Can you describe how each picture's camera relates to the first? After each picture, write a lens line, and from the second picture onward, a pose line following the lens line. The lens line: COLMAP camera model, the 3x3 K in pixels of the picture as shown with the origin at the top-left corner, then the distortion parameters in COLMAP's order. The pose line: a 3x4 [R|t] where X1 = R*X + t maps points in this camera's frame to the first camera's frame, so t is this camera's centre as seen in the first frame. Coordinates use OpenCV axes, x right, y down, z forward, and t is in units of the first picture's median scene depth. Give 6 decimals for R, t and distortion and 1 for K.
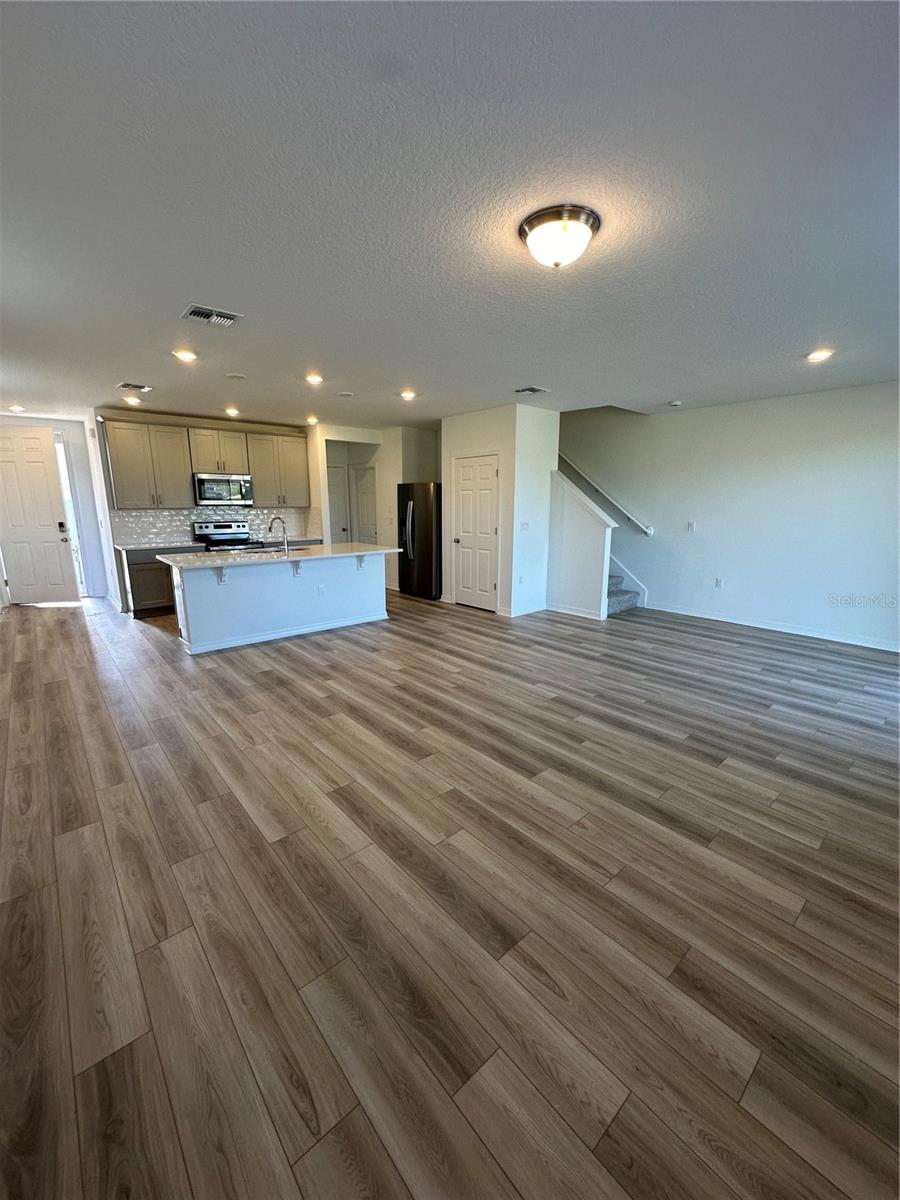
lens RADIAL K [[480.6, 0, 456.8], [0, 480.6, 602.0], [0, 0, 1]] dist [-0.009002, 0.000154]
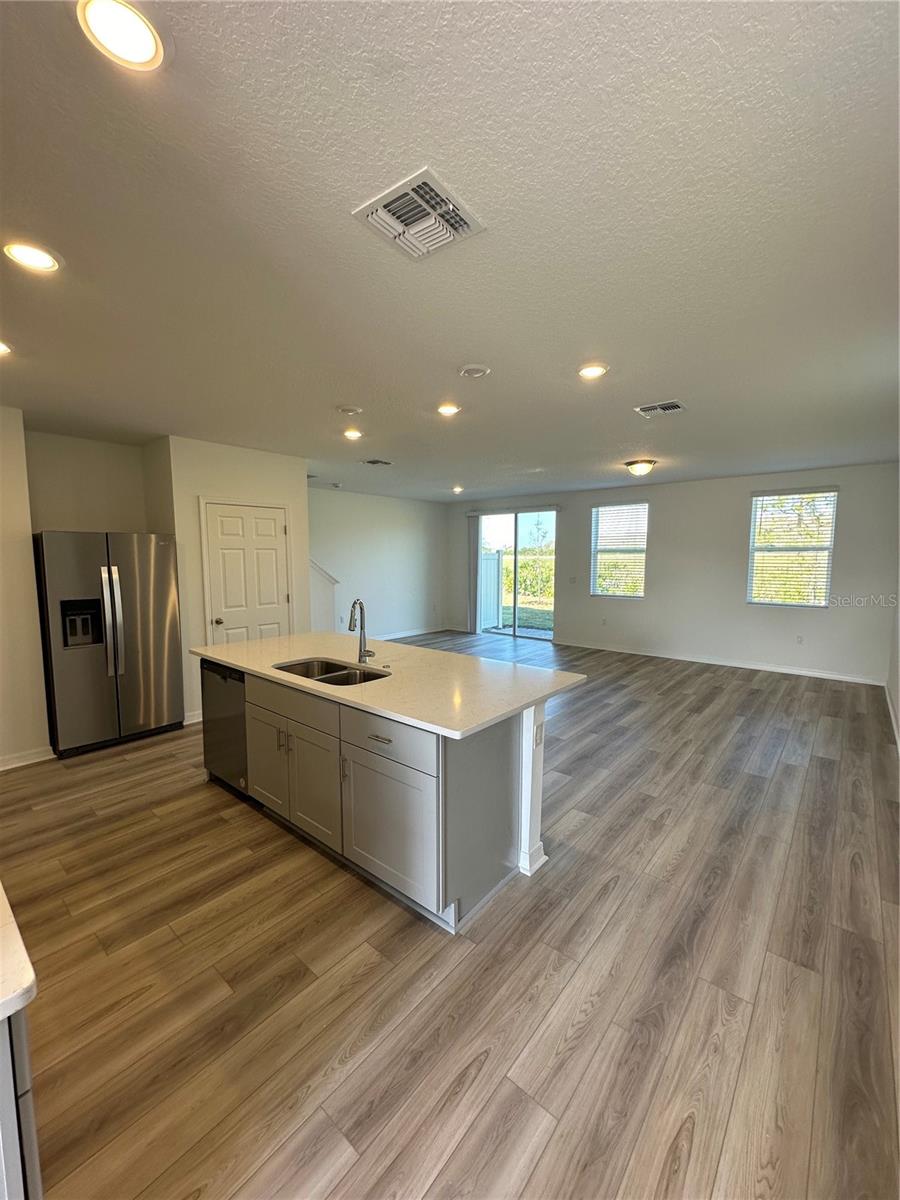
lens RADIAL K [[480.6, 0, 450.4], [0, 480.6, 600.0], [0, 0, 1]] dist [-0.009002, 0.000154]
pose [[-0.145606, -0.093615, 0.984904, -0.959125], [0.206586, 0.970691, 0.122805, -0.233074], [-0.967534, 0.221348, -0.121999, 1.026631]]
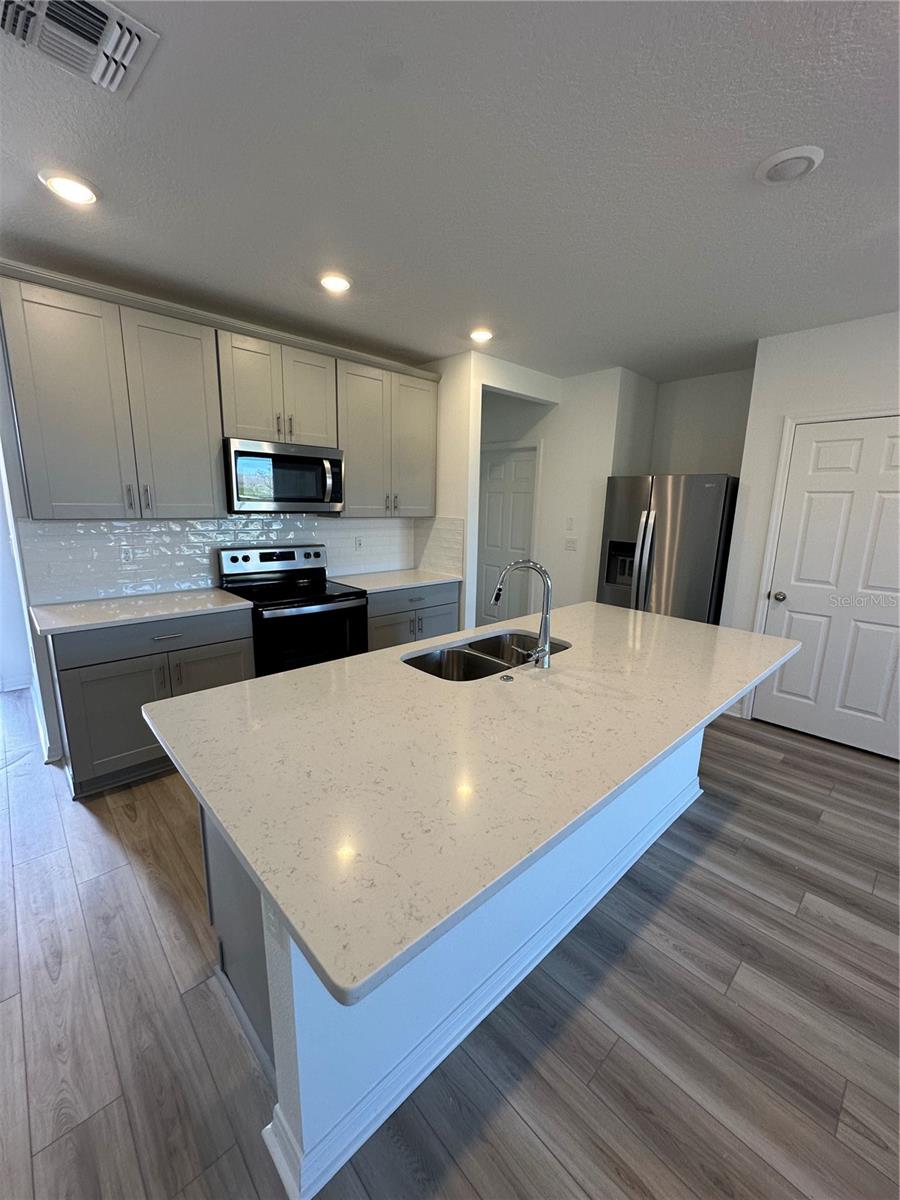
lens RADIAL K [[480.6, 0, 447.8], [0, 480.6, 596.9], [0, 0, 1]] dist [-0.009002, 0.000154]
pose [[0.999344, 0.014849, 0.033020, -0.464532], [-0.014363, 0.999786, -0.014891, -0.156336], [-0.033234, 0.014407, 0.999344, 0.723241]]
